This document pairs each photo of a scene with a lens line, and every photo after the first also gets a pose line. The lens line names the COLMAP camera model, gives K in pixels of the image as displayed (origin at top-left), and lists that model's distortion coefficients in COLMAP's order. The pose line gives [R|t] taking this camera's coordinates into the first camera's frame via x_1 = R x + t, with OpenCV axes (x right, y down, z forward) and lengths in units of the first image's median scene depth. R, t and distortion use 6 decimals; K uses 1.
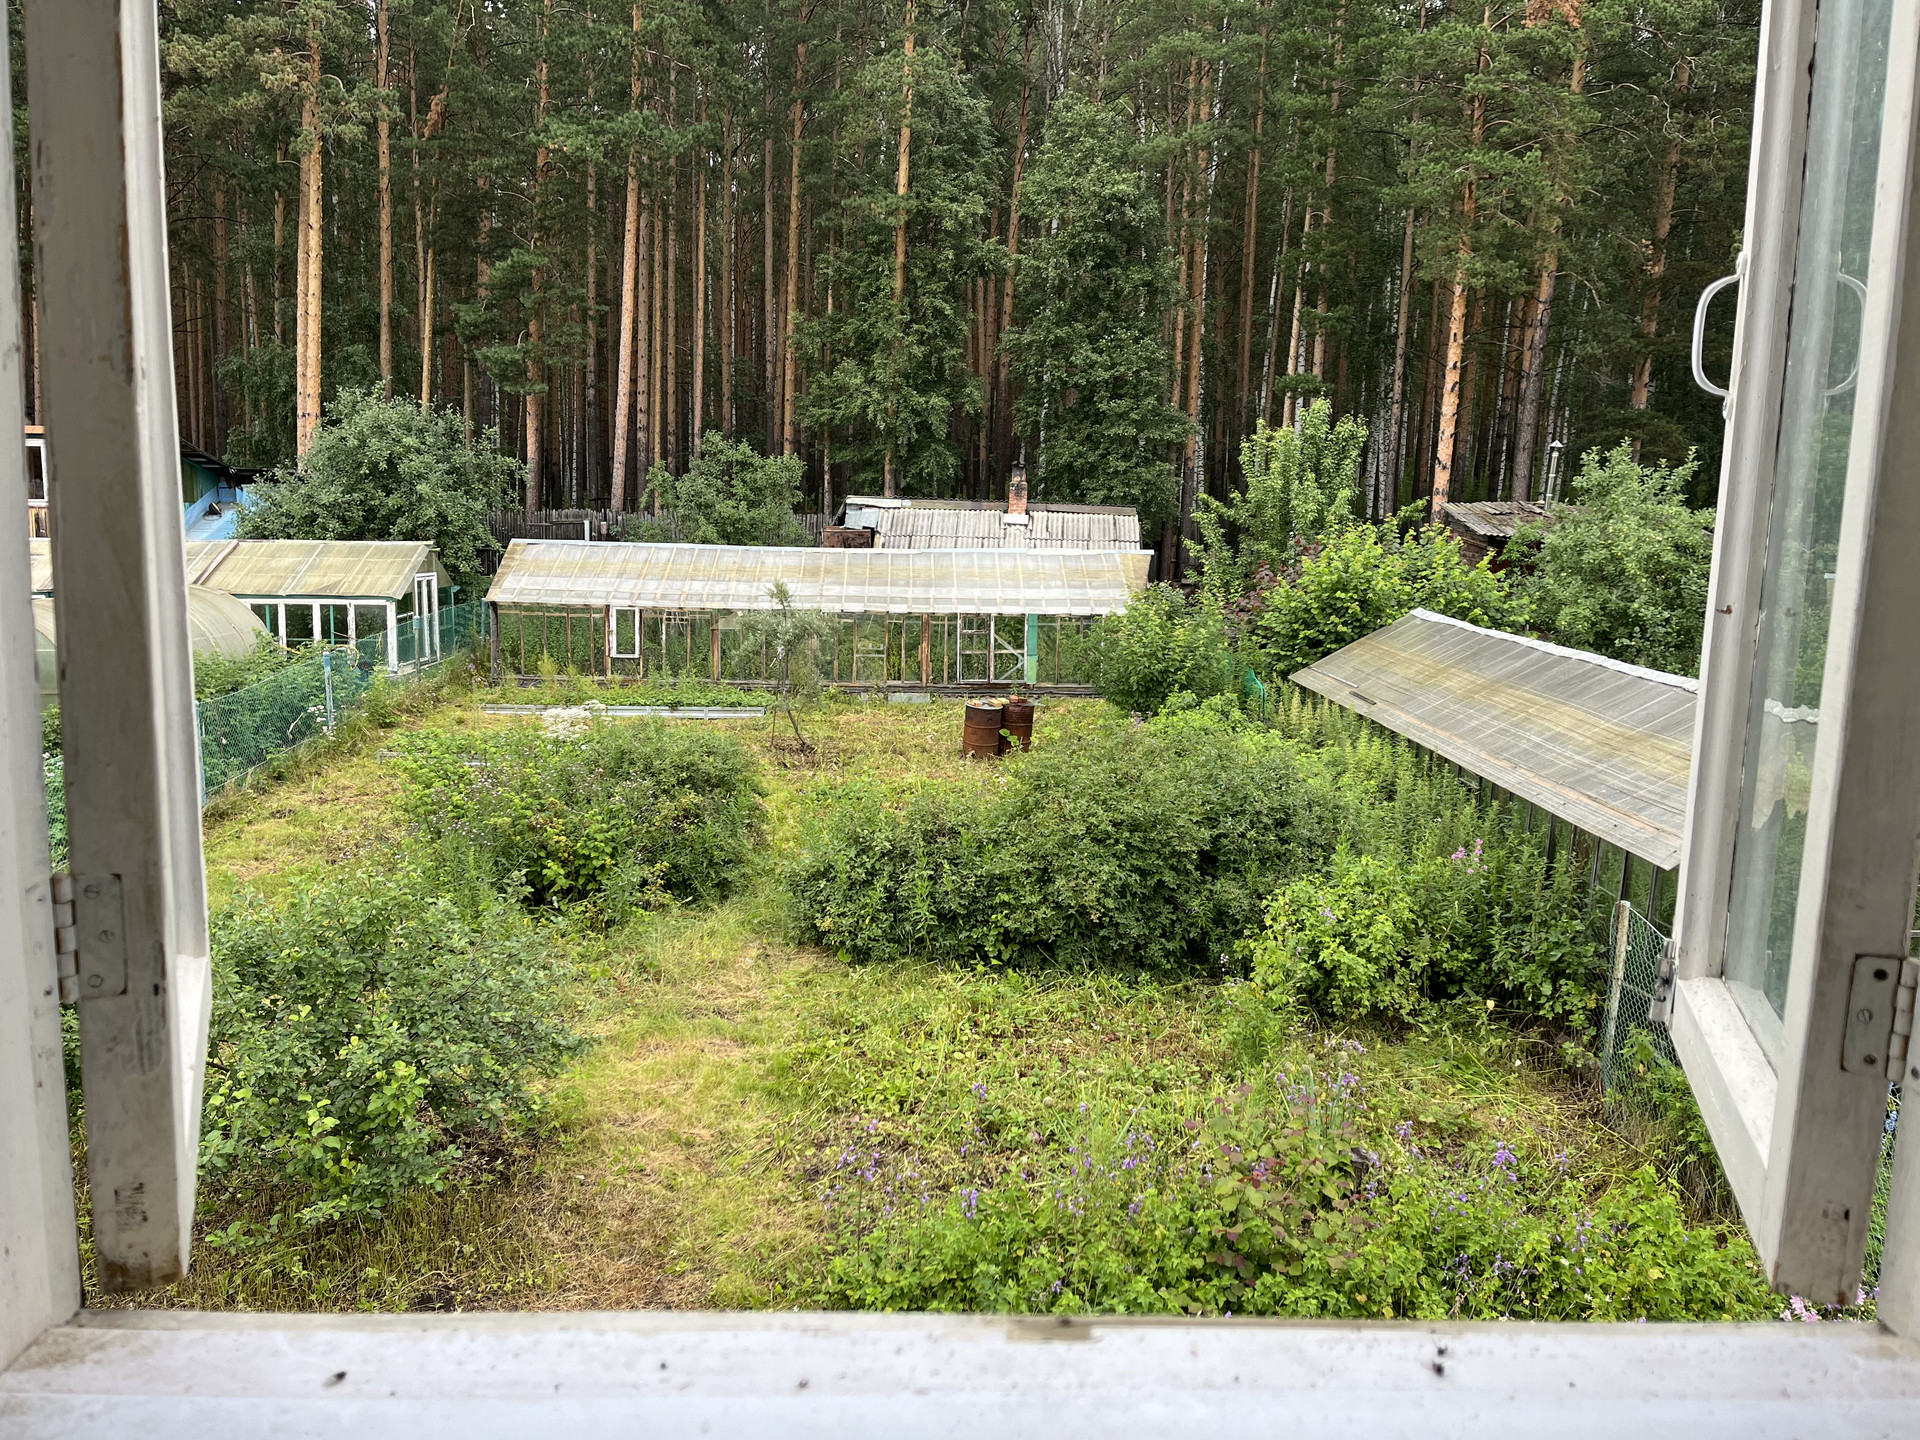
lens RADIAL K [[1457.4, 0, 960.8], [0, 1457.4, 712.8], [0, 0, 1]] dist [0.068073, -0.075359]
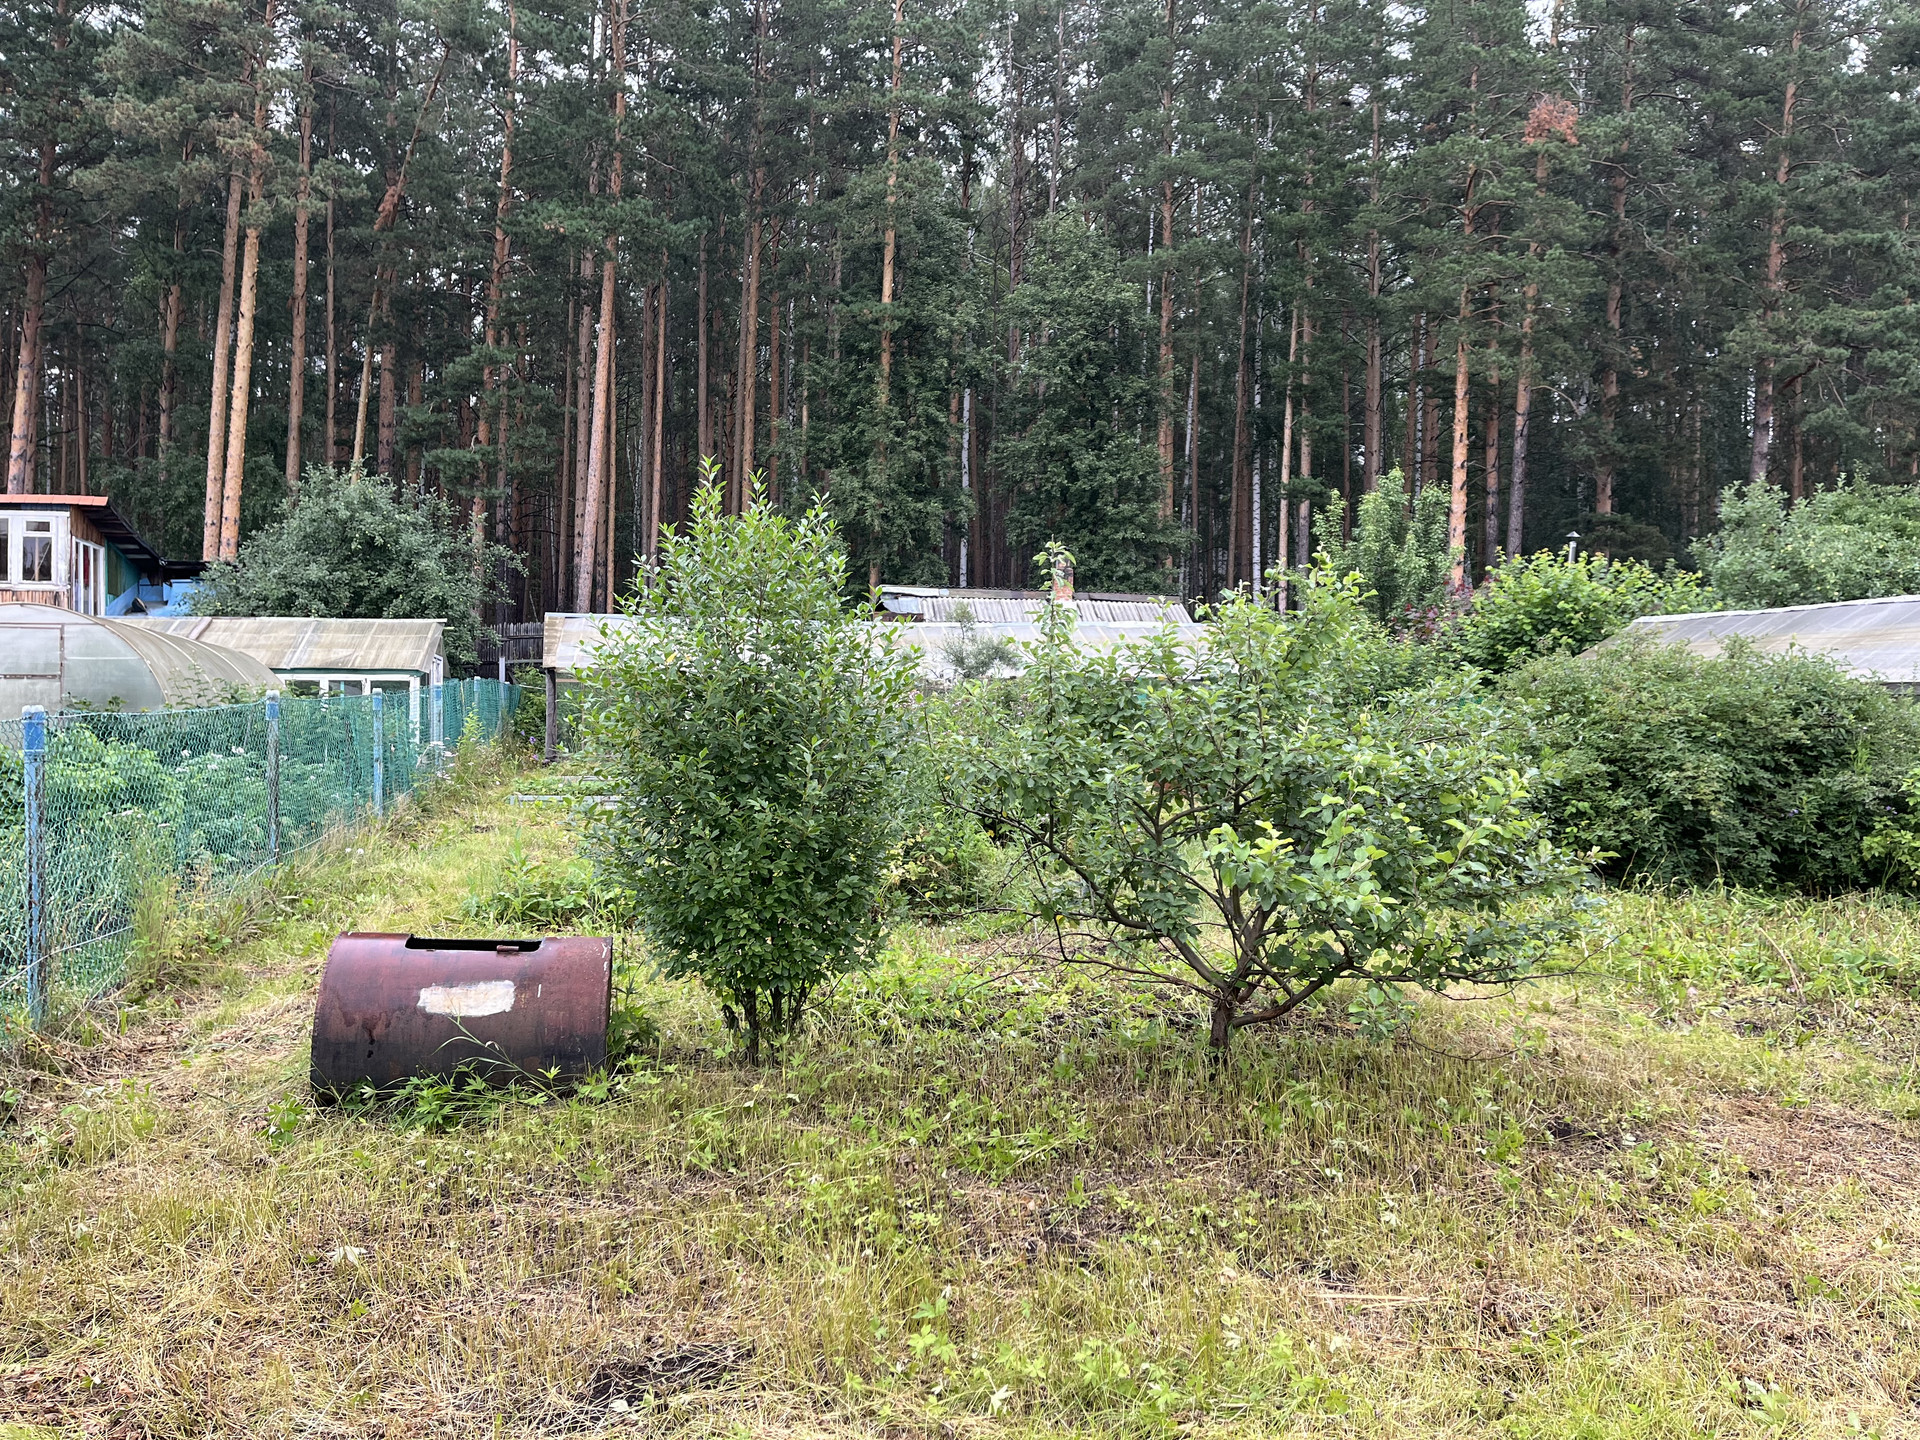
lens RADIAL K [[1457.4, 0, 967.5], [0, 1457.4, 713.9], [0, 0, 1]] dist [0.068073, -0.075359]
pose [[0.984676, -0.014827, 0.173764, -0.276514], [0.041332, 0.987832, -0.149930, 0.111891], [-0.169427, 0.154815, 0.973307, 0.138227]]
